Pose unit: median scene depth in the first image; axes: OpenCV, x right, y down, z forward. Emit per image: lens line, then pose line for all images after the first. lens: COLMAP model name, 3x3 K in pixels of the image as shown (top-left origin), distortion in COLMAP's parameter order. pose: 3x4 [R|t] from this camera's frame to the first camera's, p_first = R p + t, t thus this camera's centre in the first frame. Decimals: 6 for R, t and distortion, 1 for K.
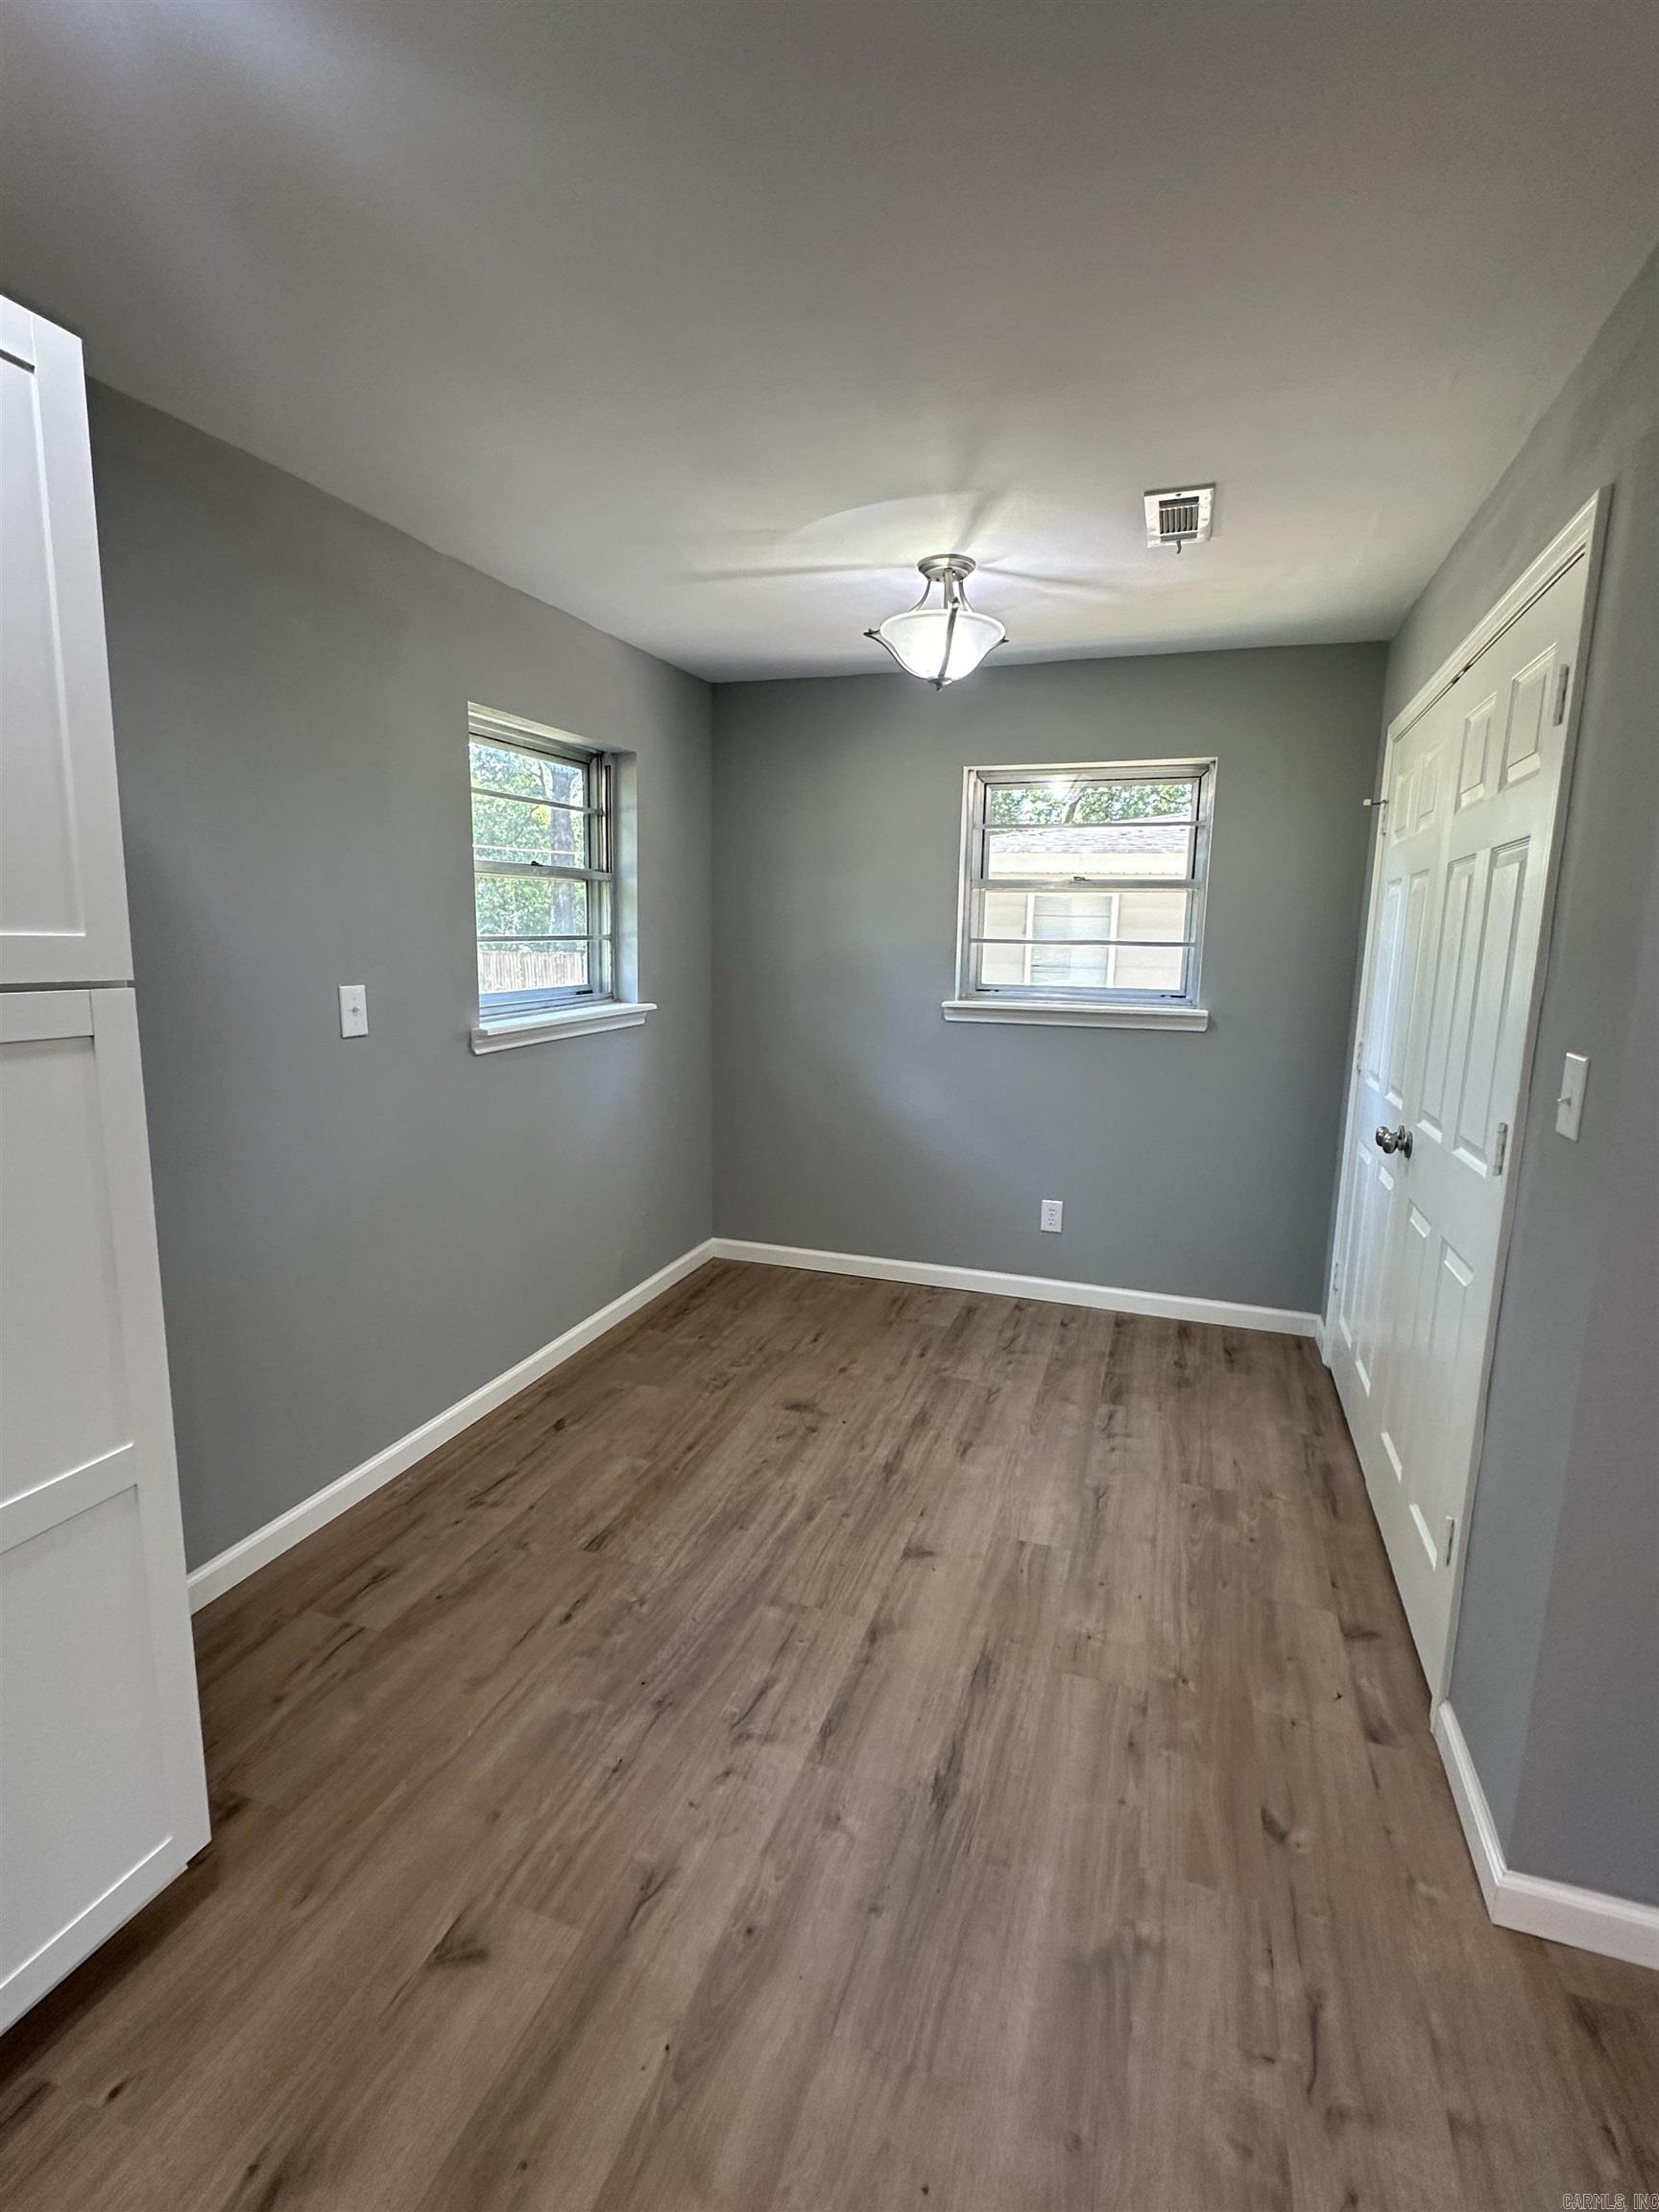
lens RADIAL K [[1023.2, 0, 839.9], [0, 1023.2, 1100.1], [0, 0, 1]] dist [-0.000359, 0.000559]
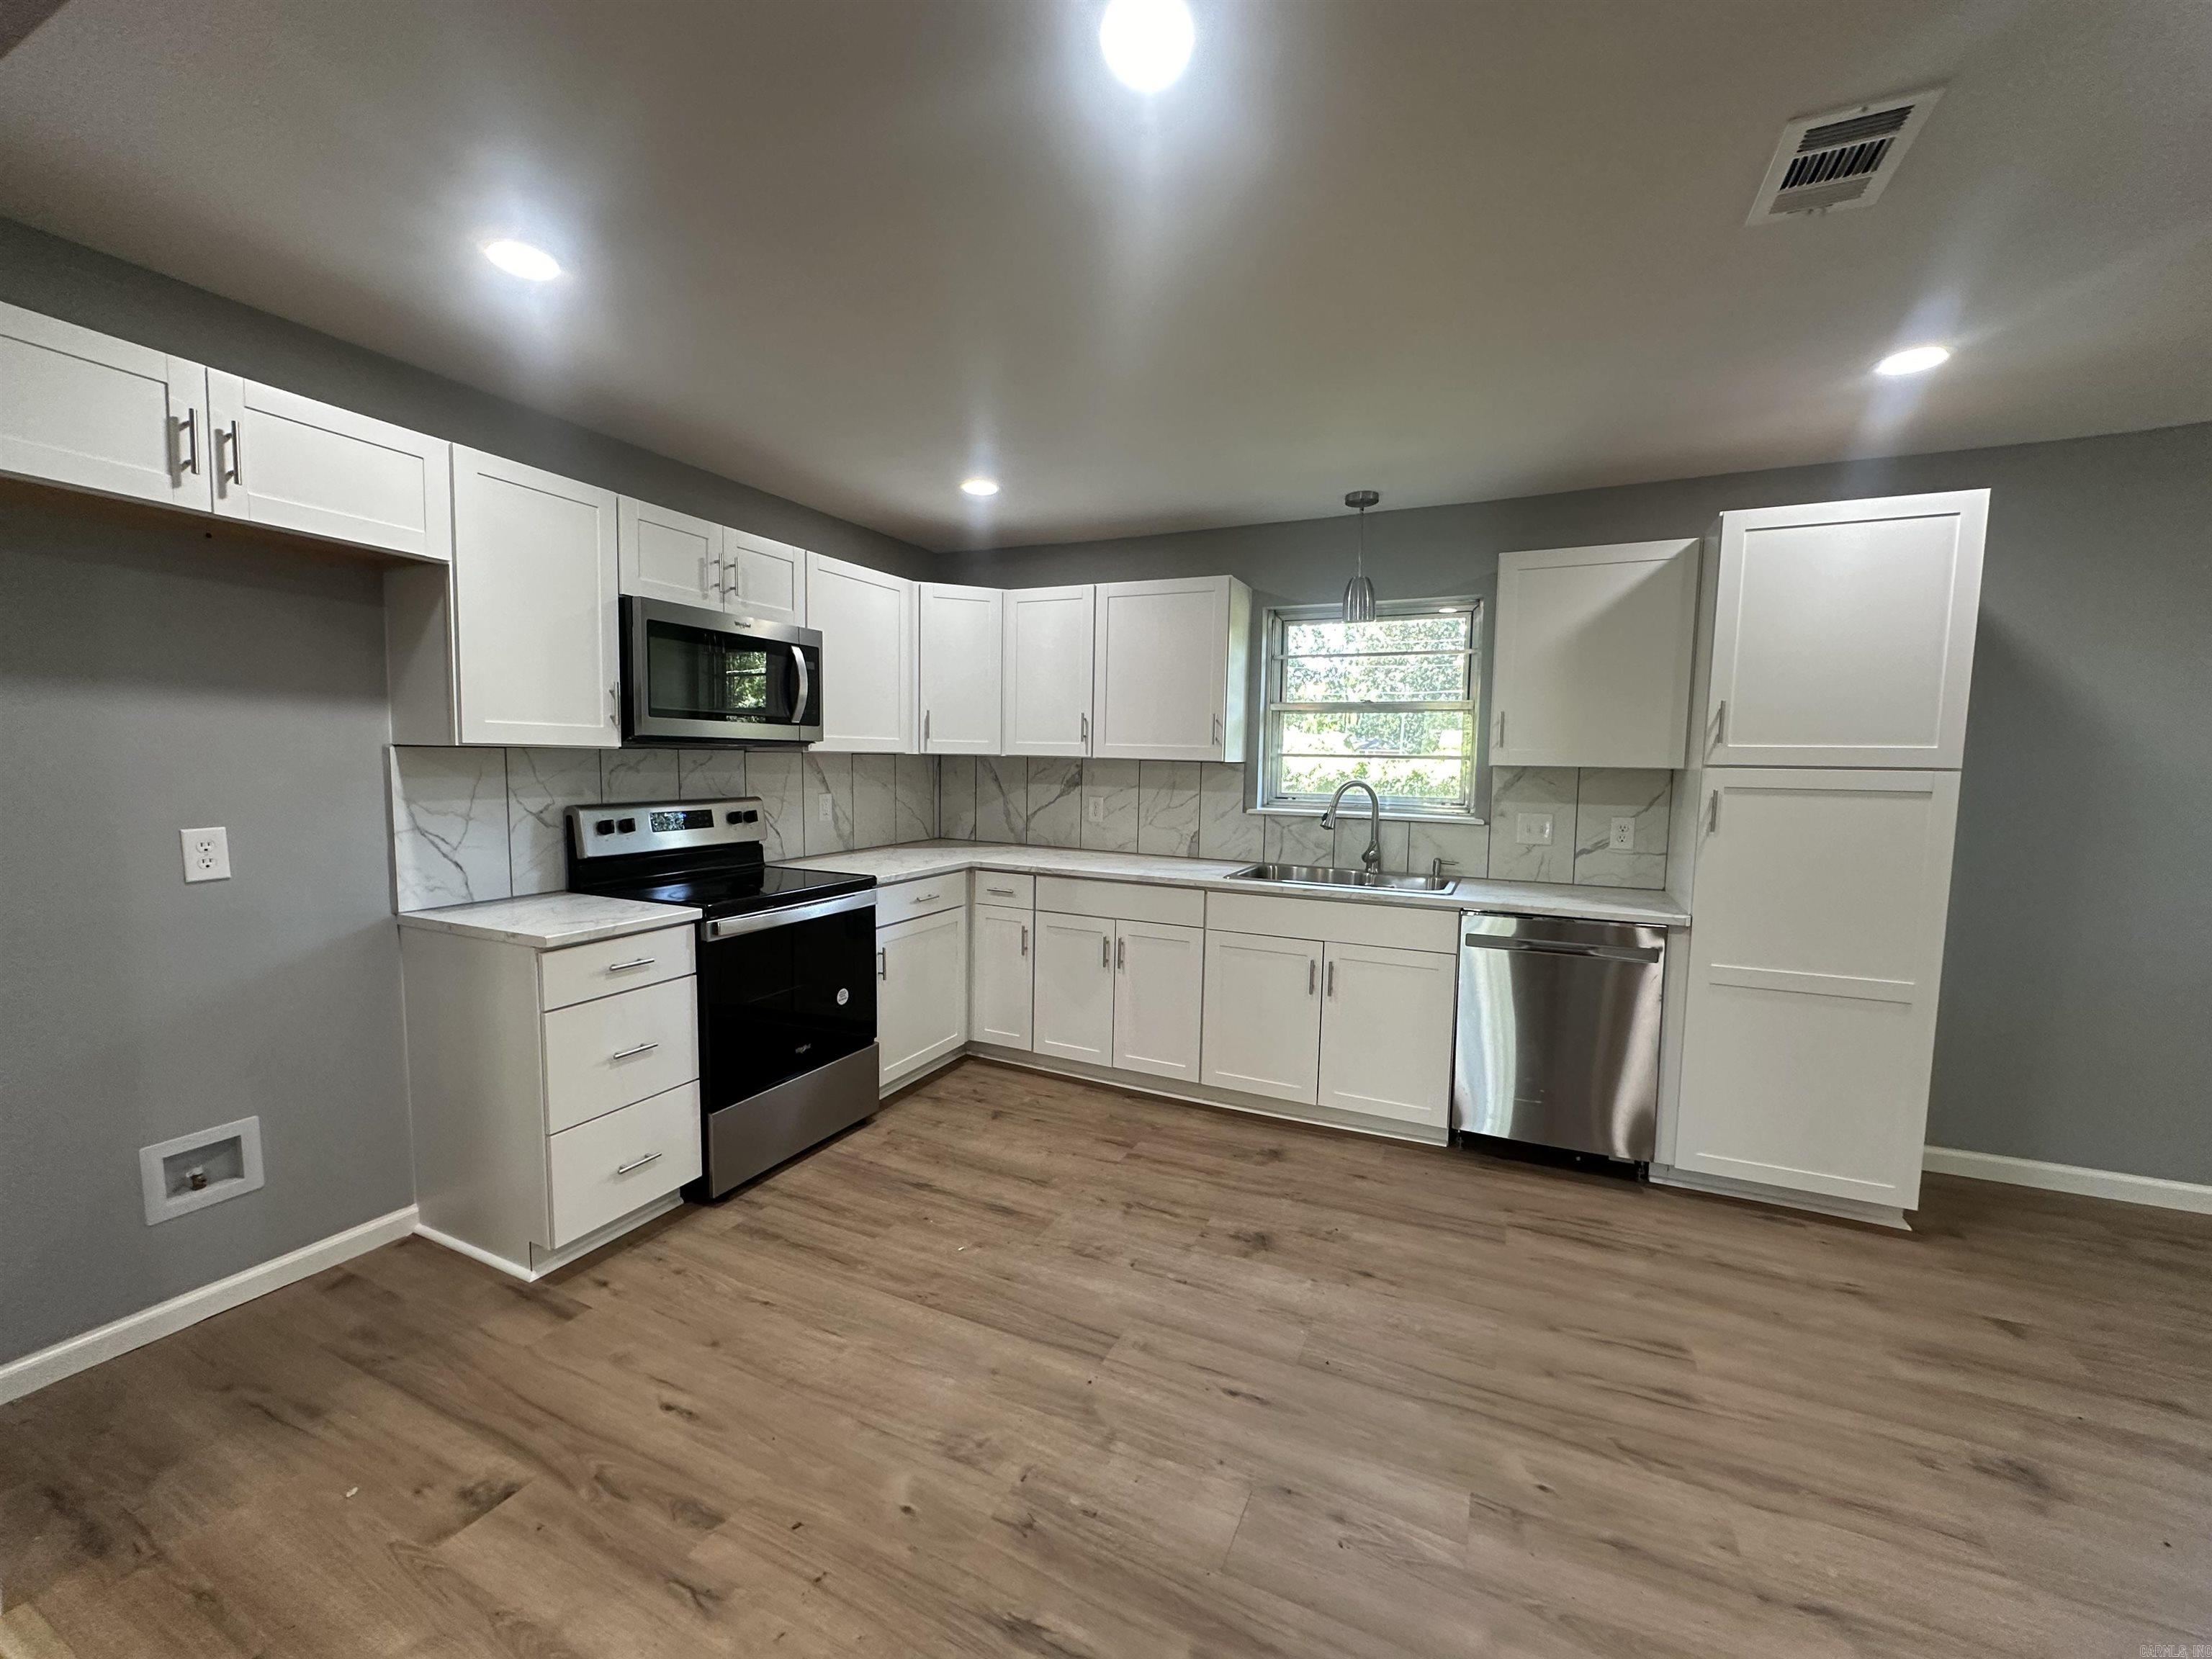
lens RADIAL K [[879.6, 0, 1102.6], [0, 879.6, 824.5], [0, 0, 1]] dist [-0.000247, 0.000038]
pose [[-0.108826, 0.060604, -0.992212, 0.546418], [-0.170348, 0.982238, 0.078679, 0.064867], [0.979356, 0.177583, -0.096569, -0.227692]]
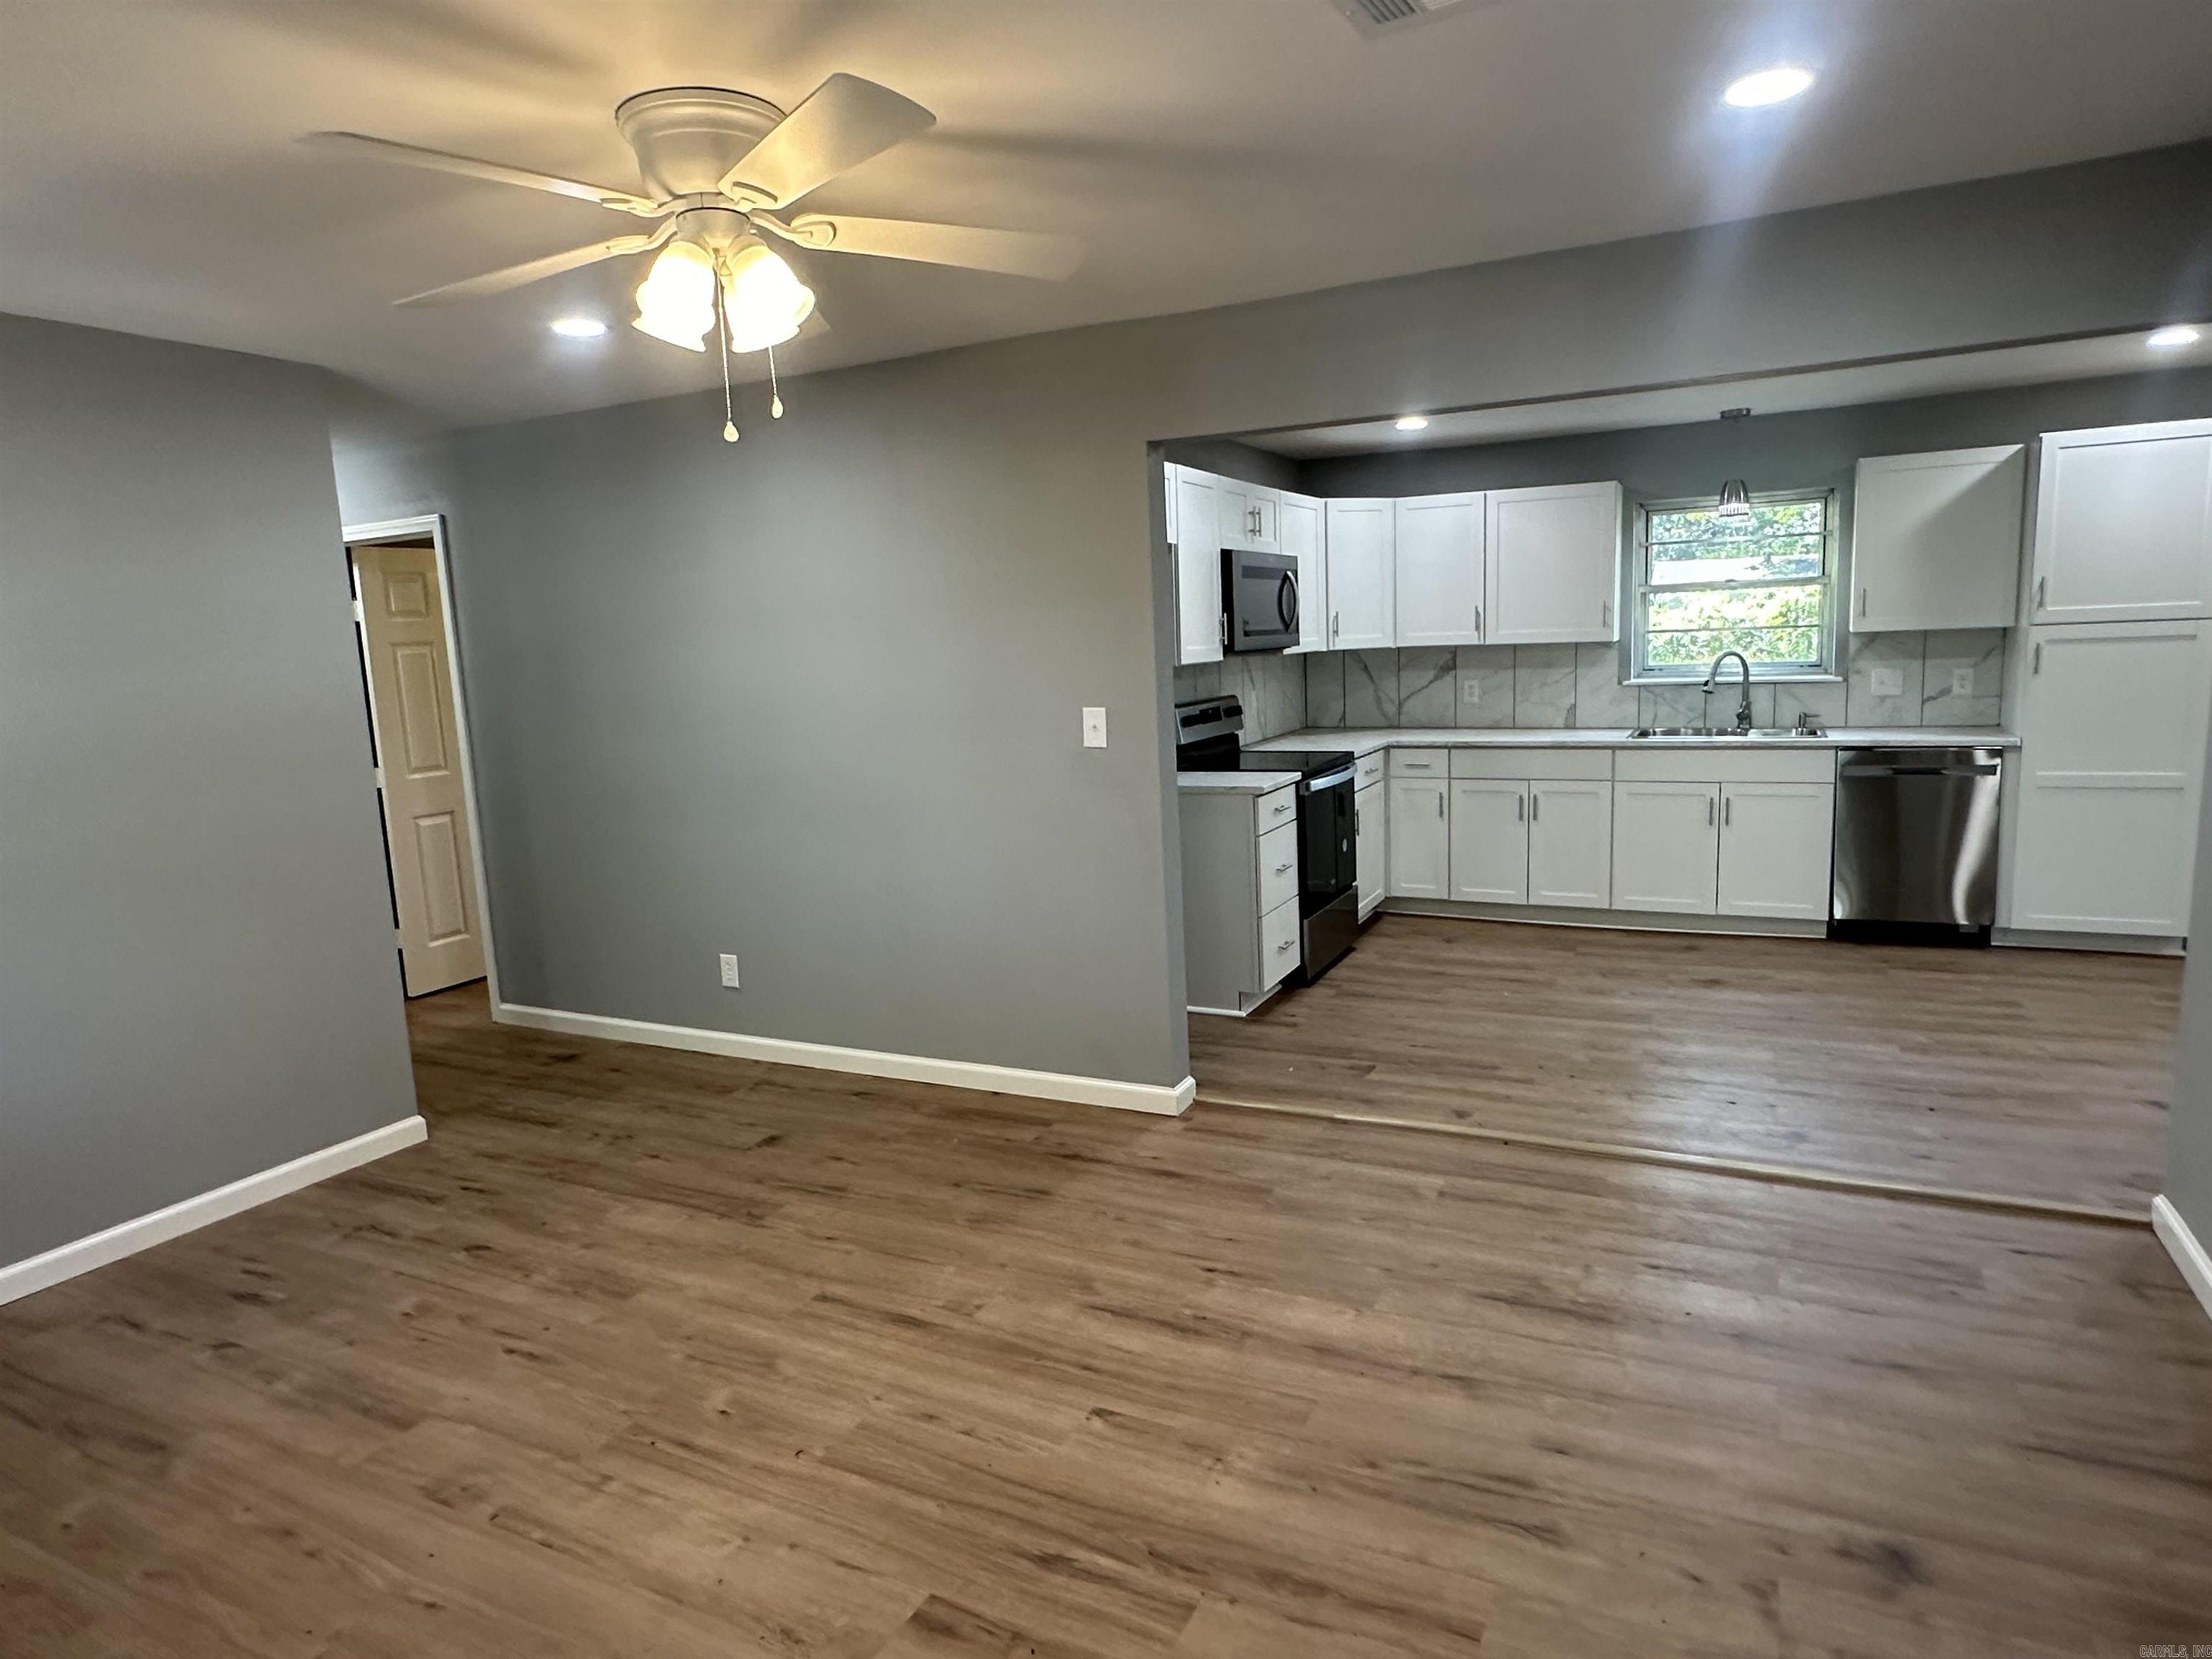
lens RADIAL K [[1288.1, 0, 1103.7], [0, 1288.1, 822.4], [0, 0, 1]] dist [0.000813, -0.000417]
pose [[-0.134293, 0.136702, -0.981467, 1.449888], [-0.109642, 0.982308, 0.151821, 0.105269], [0.984857, 0.127999, -0.116929, -0.693155]]
